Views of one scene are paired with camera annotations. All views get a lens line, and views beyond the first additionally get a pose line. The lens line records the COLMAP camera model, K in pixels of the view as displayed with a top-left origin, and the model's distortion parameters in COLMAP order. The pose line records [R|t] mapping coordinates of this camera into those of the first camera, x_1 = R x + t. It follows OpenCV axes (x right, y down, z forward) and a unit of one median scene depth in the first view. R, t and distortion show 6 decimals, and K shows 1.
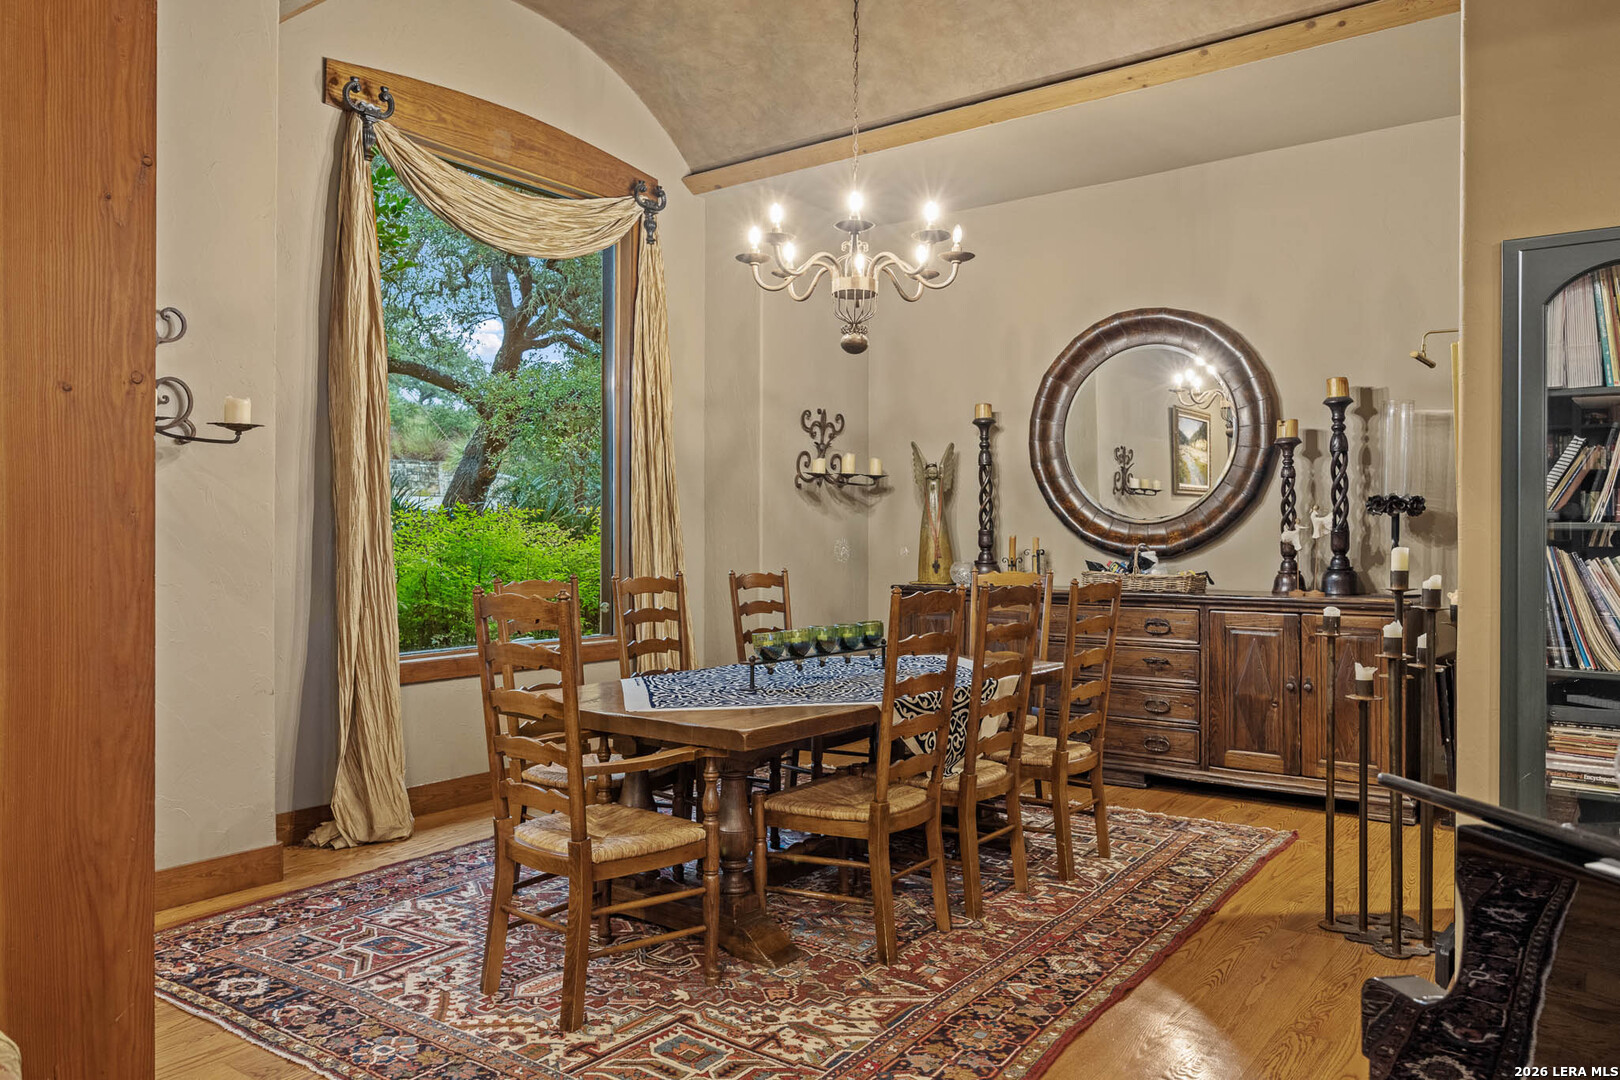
lens RADIAL K [[1150.2, 0, 812.3], [0, 1150.2, 537.4], [0, 0, 1]] dist [-0.002889, -0.000231]
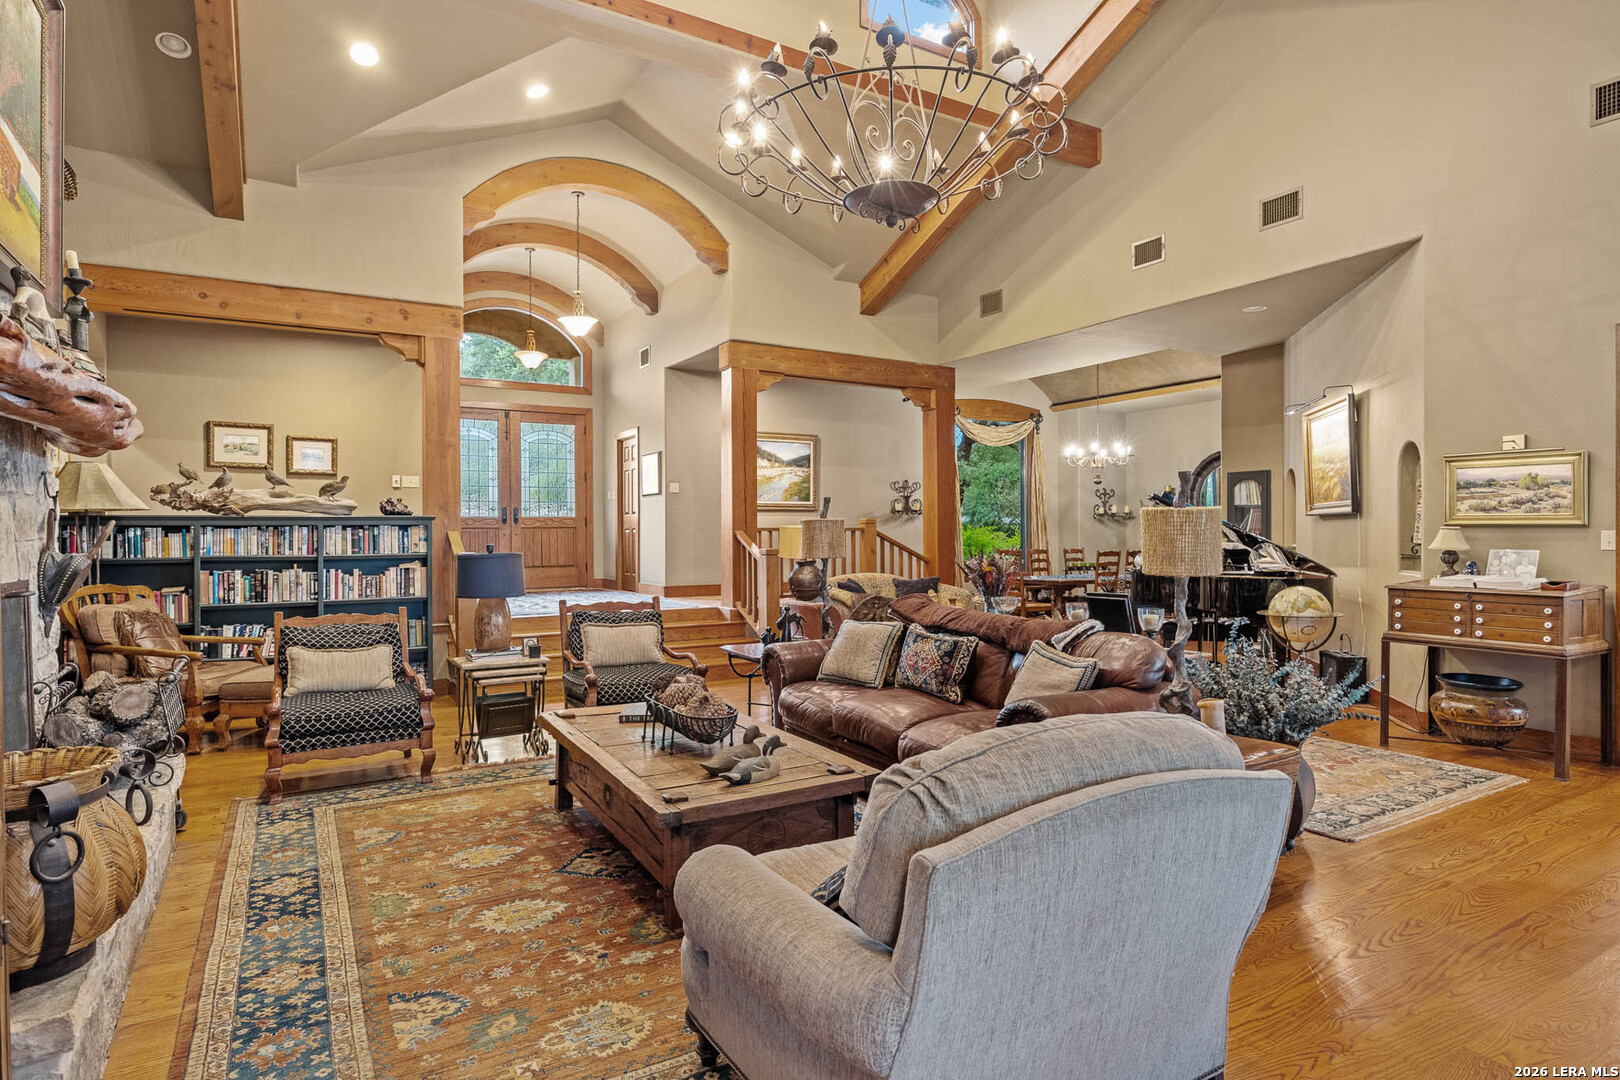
lens RADIAL K [[925.2, 0, 812.1], [0, 925.2, 537.5], [0, 0, 1]] dist [-0.004486, -0.001510]
pose [[0.929381, -0.005712, -0.369077, 0.185393], [0.006319, 0.999980, 0.000436, -0.004665], [0.369067, -0.002737, 0.929399, -1.341220]]
